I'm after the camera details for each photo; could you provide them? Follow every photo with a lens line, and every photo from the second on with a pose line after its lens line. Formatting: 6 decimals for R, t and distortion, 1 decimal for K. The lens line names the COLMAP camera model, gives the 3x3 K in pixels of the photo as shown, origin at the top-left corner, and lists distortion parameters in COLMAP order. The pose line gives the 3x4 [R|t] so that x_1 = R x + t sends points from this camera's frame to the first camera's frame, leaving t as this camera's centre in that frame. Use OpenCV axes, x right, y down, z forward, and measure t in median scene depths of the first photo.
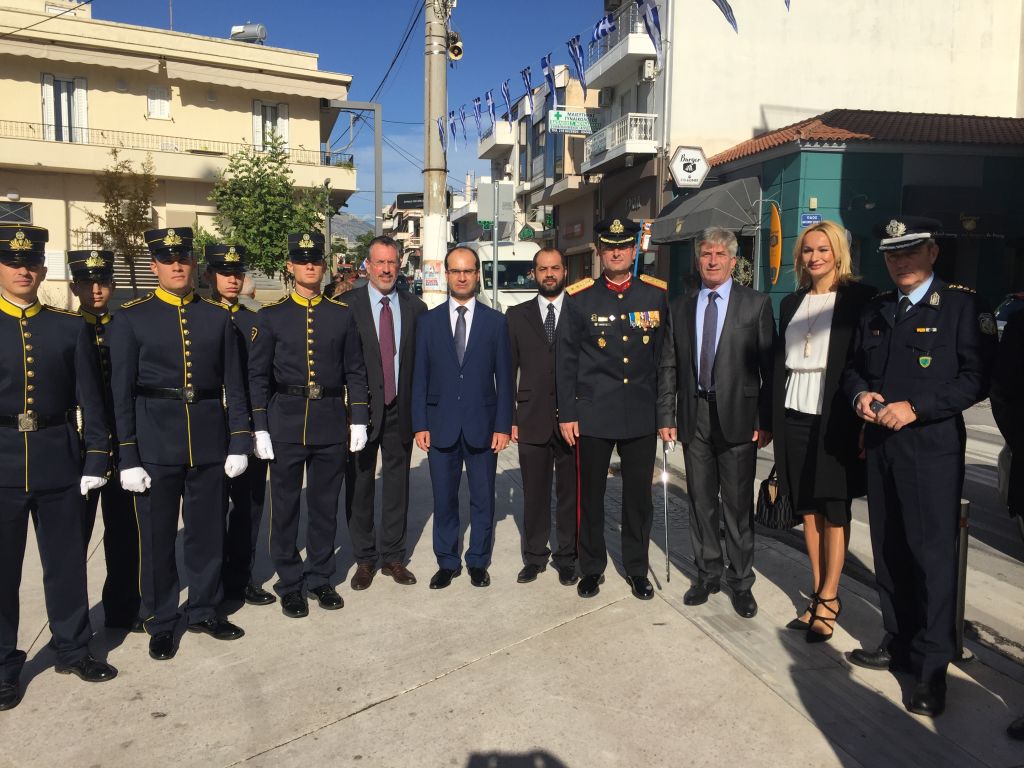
lens RADIAL K [[866.6, 0, 512.0], [0, 866.6, 384.0], [0, 0, 1]] dist [0.074066, -0.103956]
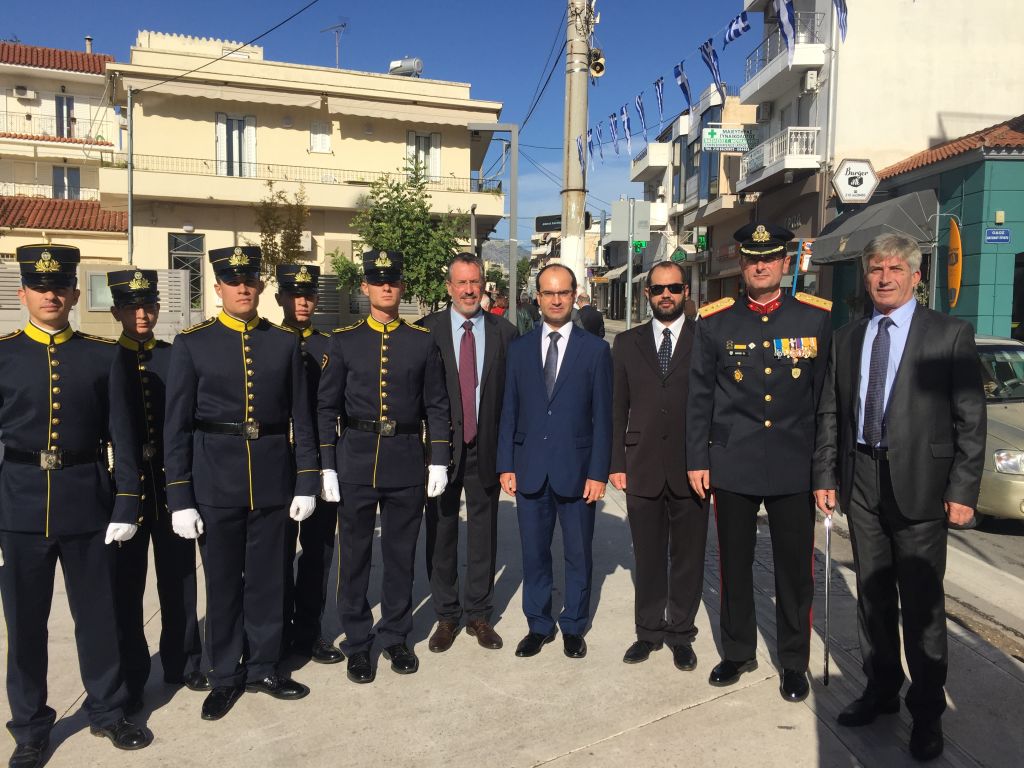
lens RADIAL K [[866.6, 0, 512.0], [0, 866.6, 384.0], [0, 0, 1]] dist [0.074066, -0.103956]
pose [[0.984409, 0.011946, -0.175488, 0.045074], [-0.016847, 0.999508, -0.026465, -0.011683], [0.175085, 0.029008, 0.984126, 0.117680]]
